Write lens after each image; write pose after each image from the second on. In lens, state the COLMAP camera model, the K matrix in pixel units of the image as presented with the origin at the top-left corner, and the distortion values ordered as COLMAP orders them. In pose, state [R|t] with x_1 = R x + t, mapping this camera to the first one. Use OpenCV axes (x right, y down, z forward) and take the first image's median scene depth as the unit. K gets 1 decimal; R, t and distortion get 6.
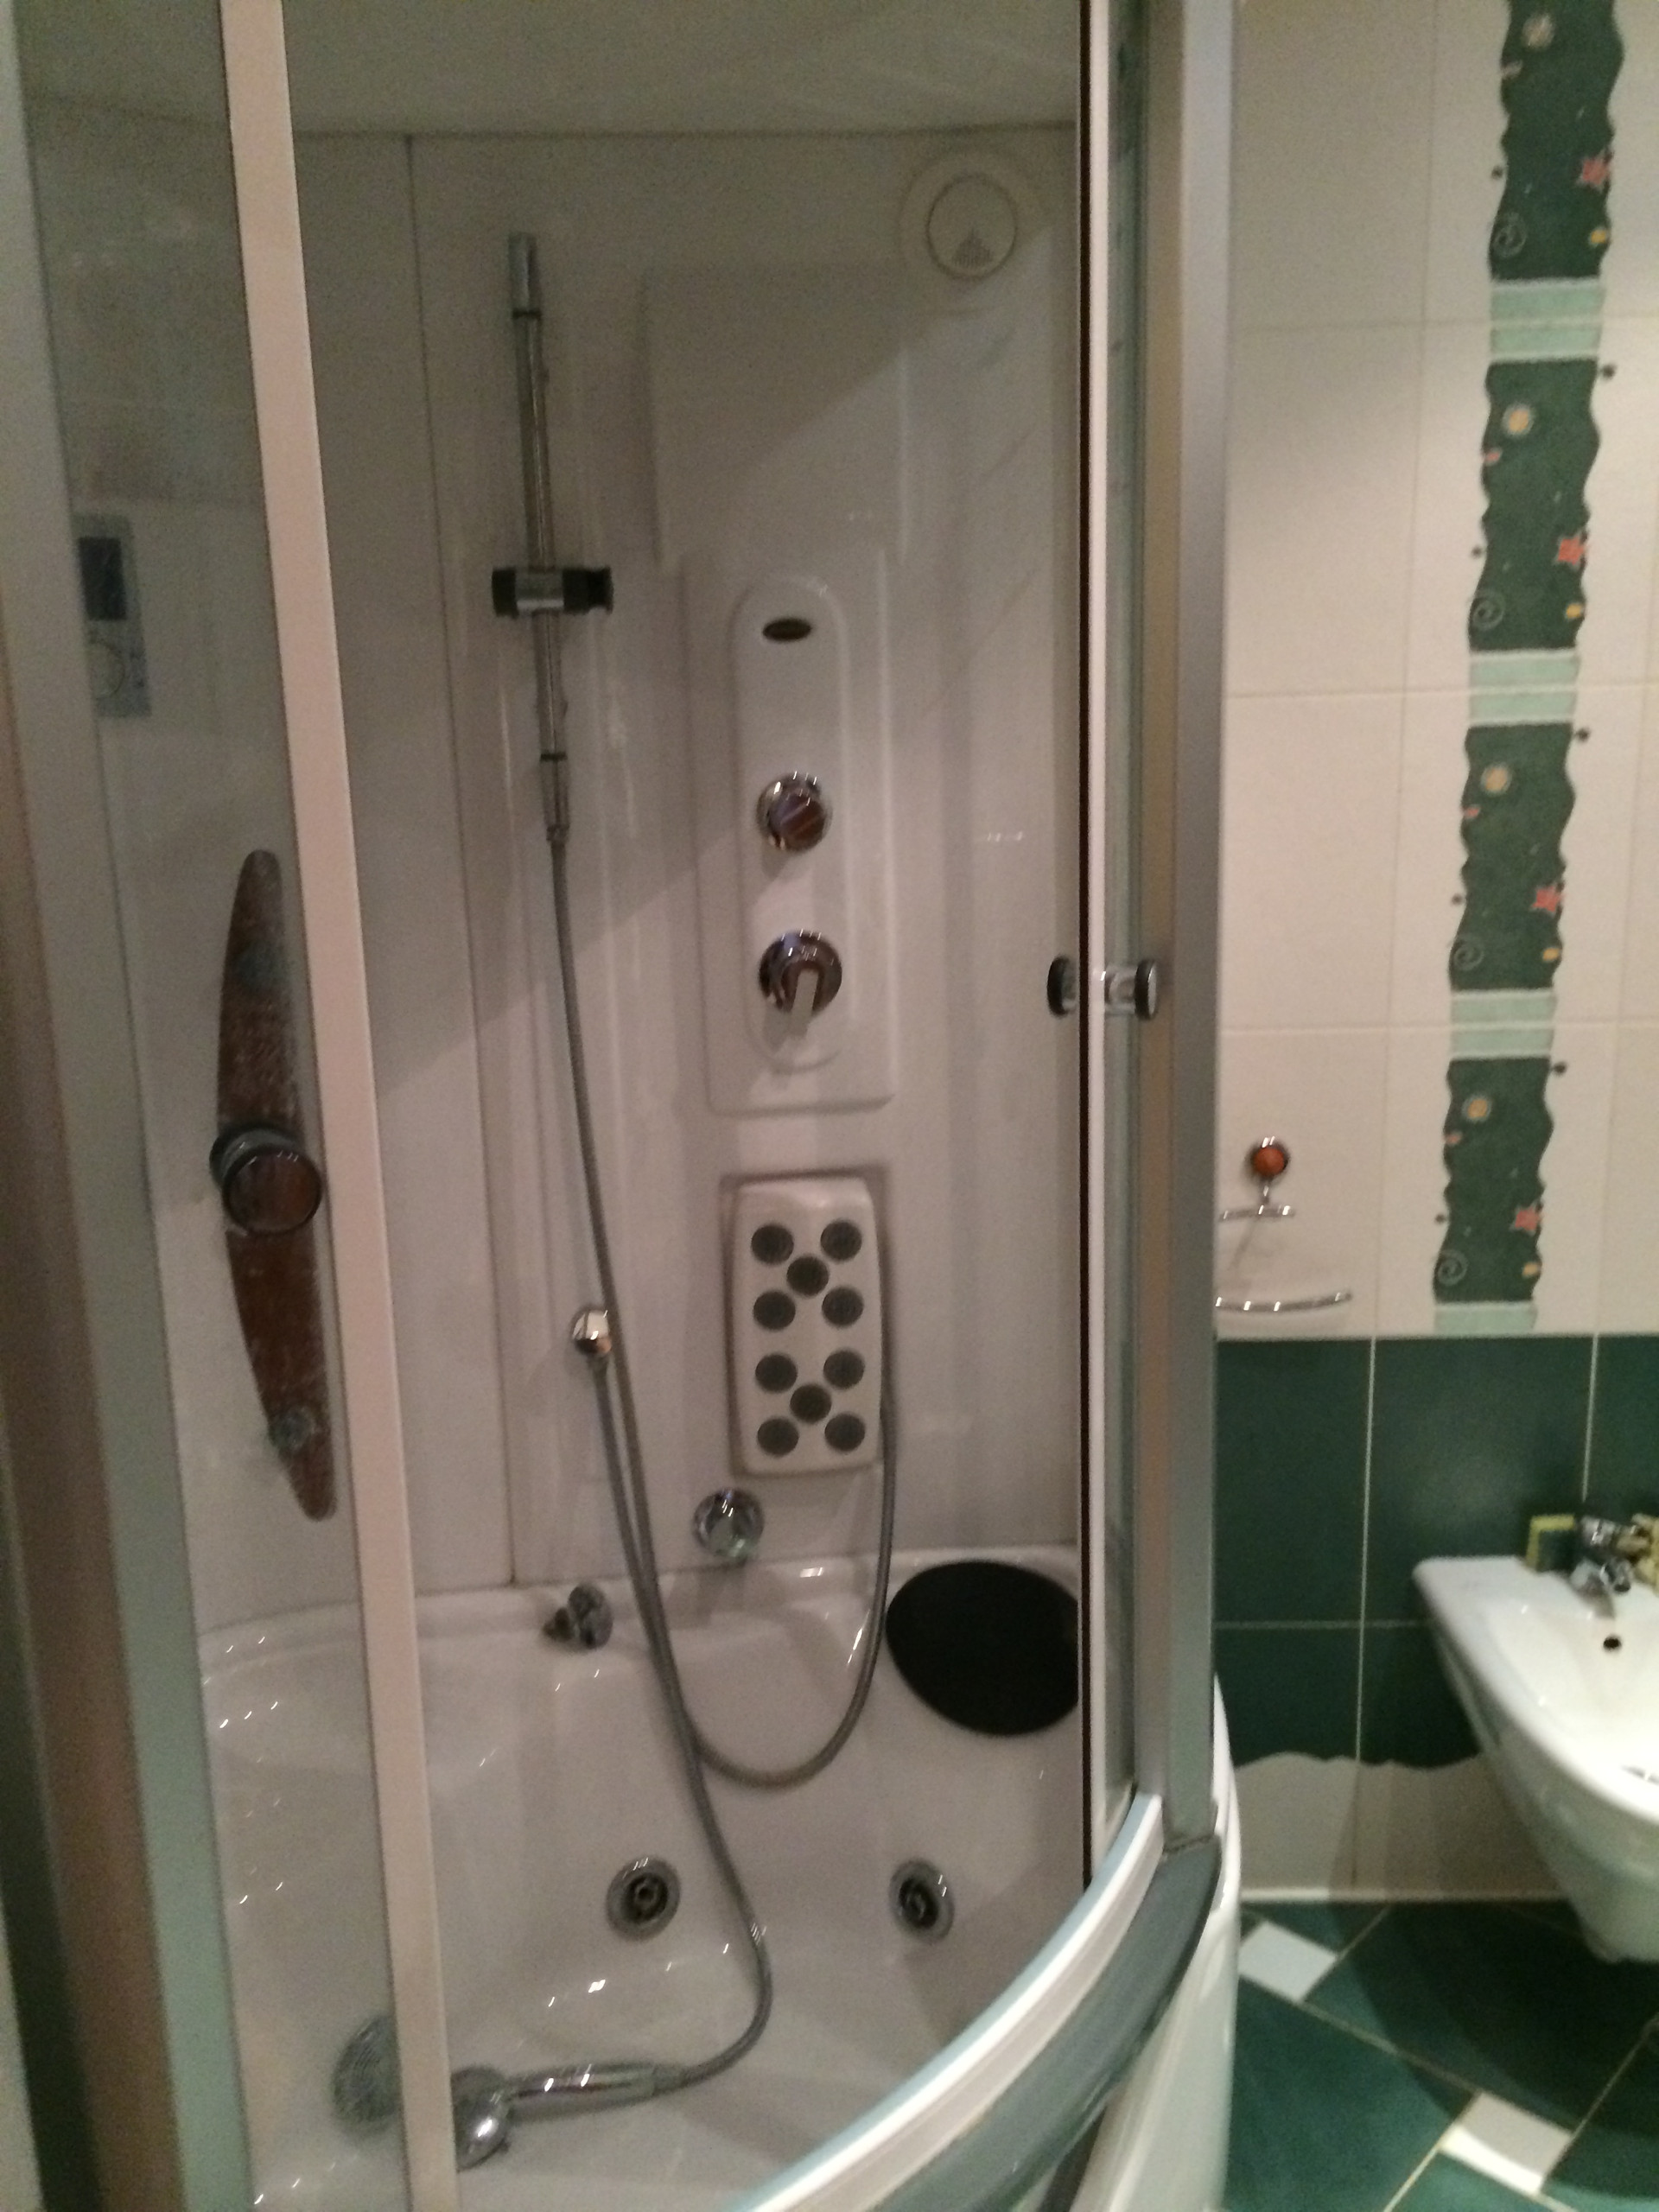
lens RADIAL K [[1885.4, 0, 825.9], [0, 1885.4, 1110.4], [0, 0, 1]] dist [0.077702, -0.112659]
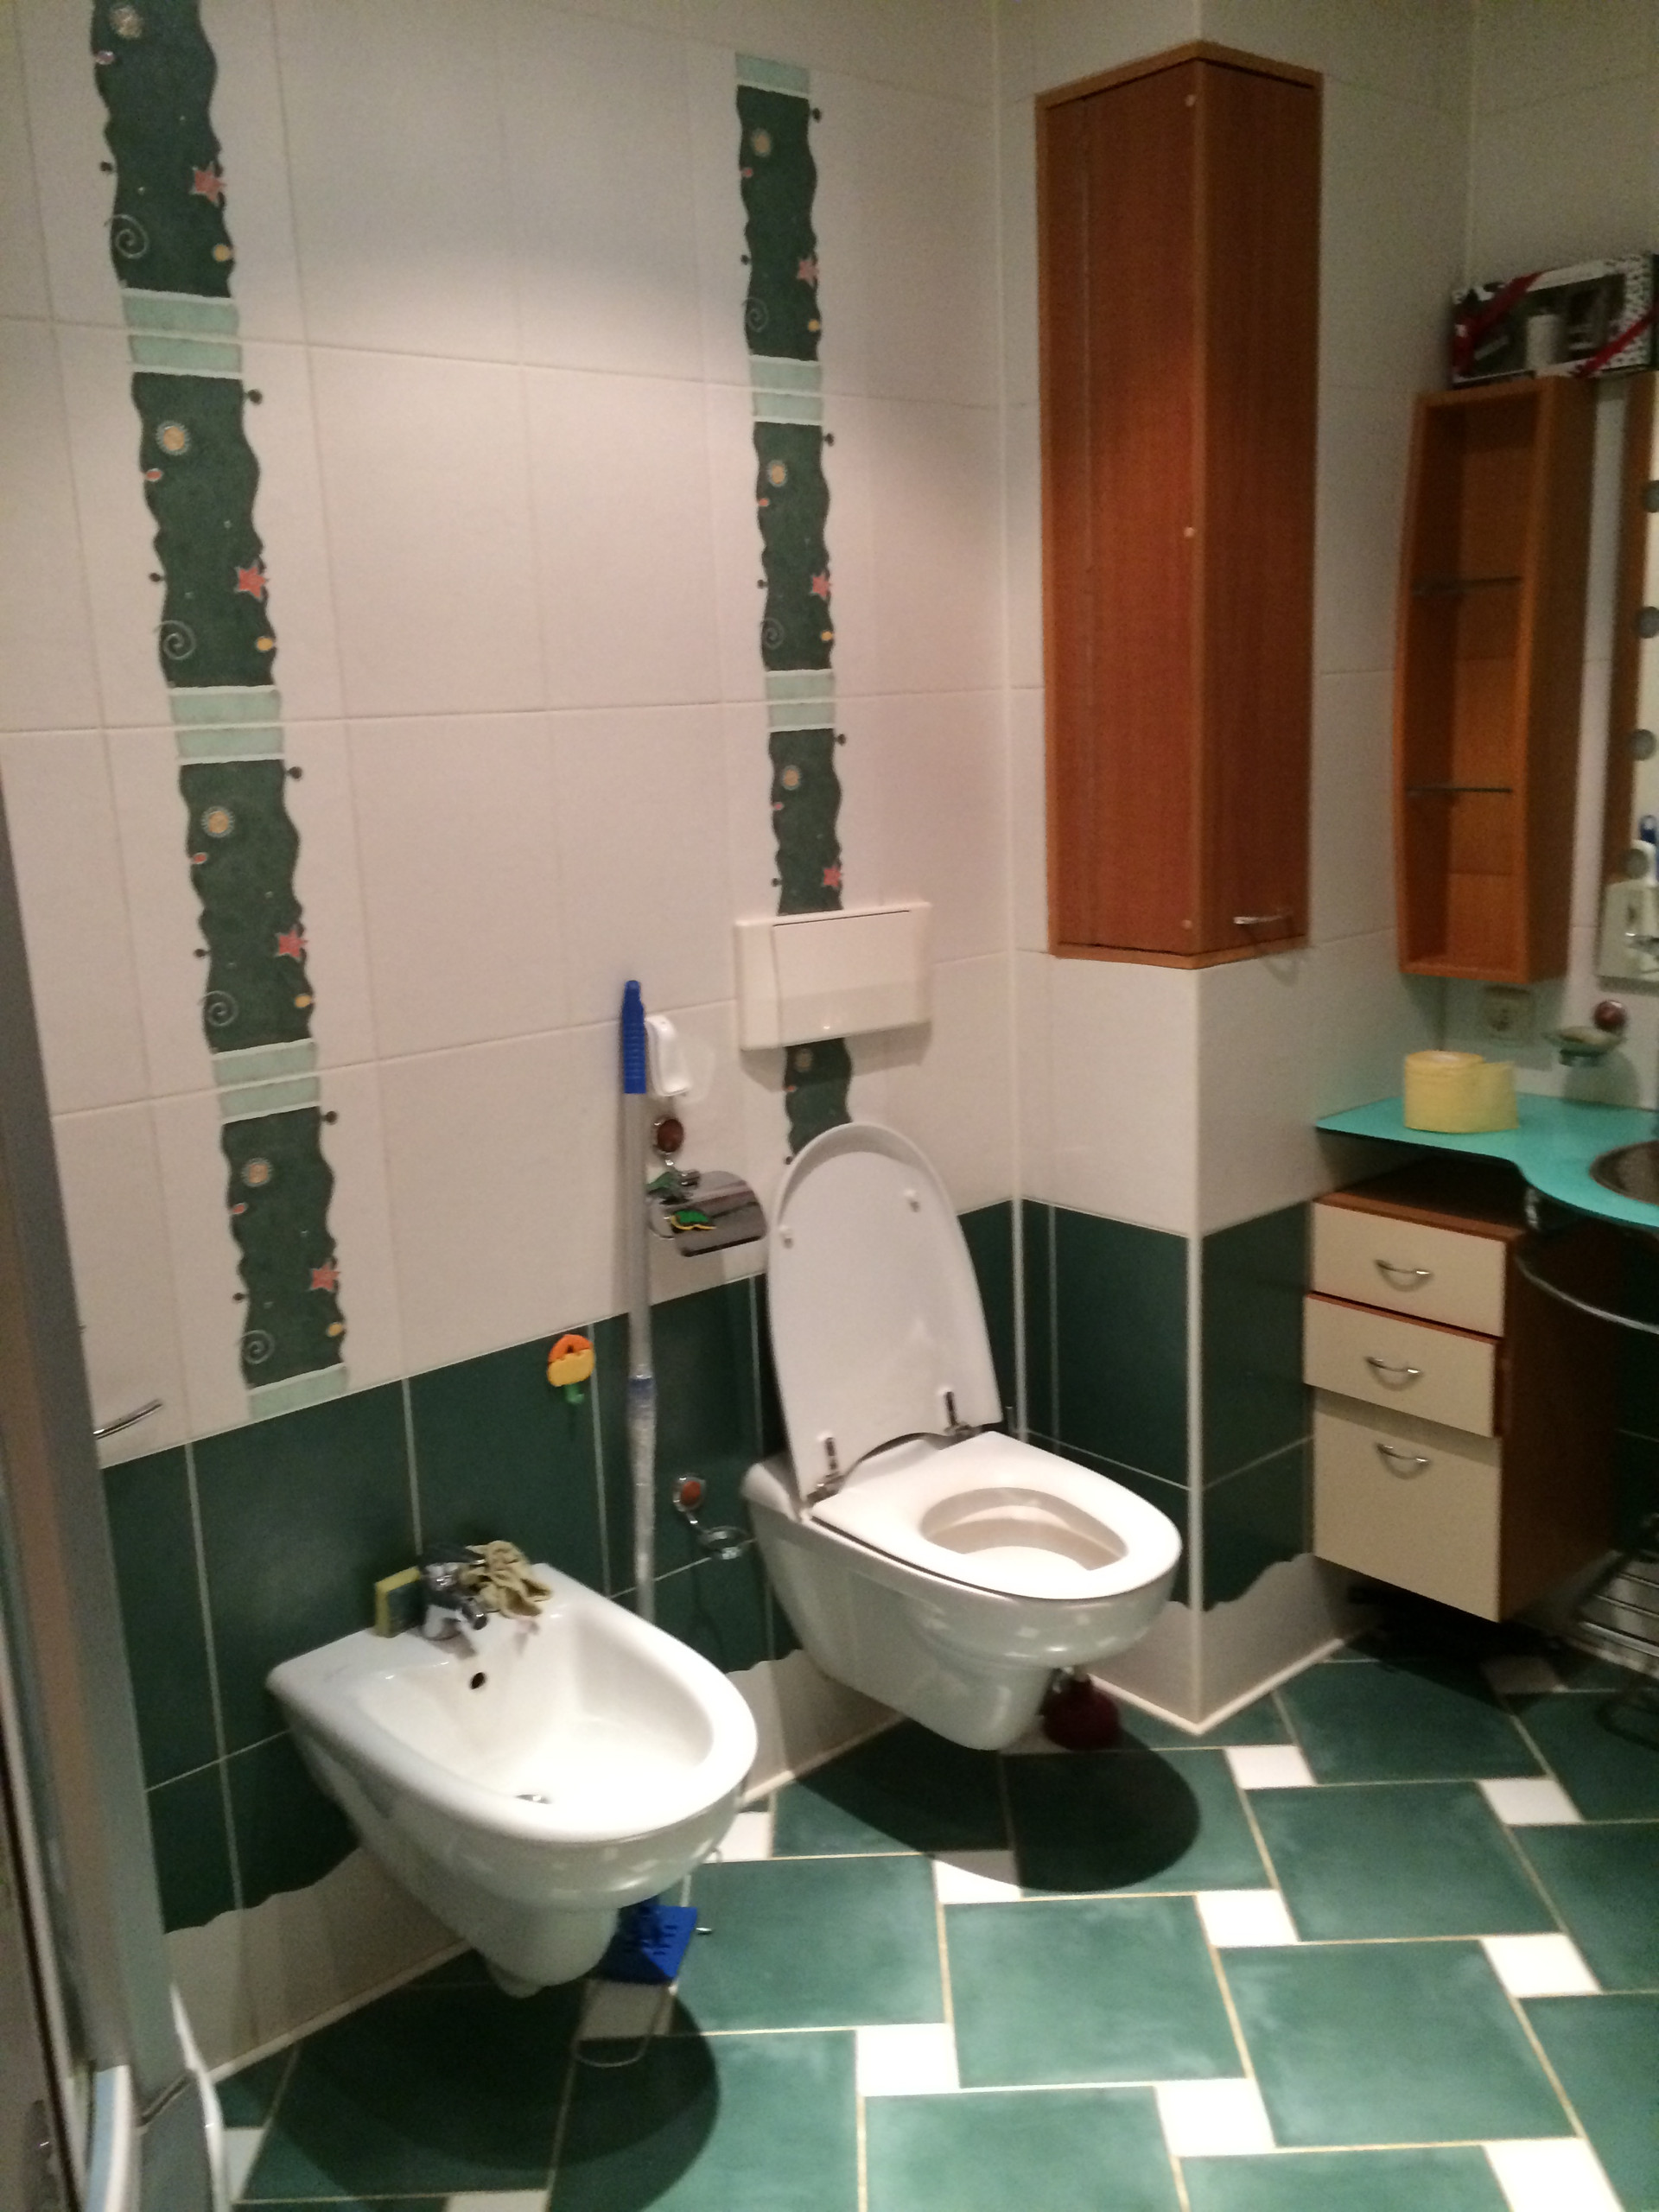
lens RADIAL K [[1885.4, 0, 825.9], [0, 1885.4, 1110.4], [0, 0, 1]] dist [0.077702, -0.112659]
pose [[0.731879, -0.149405, 0.664854, -0.068175], [0.171477, 0.984652, 0.032505, -0.013668], [-0.659506, 0.090217, 0.746266, 0.117603]]
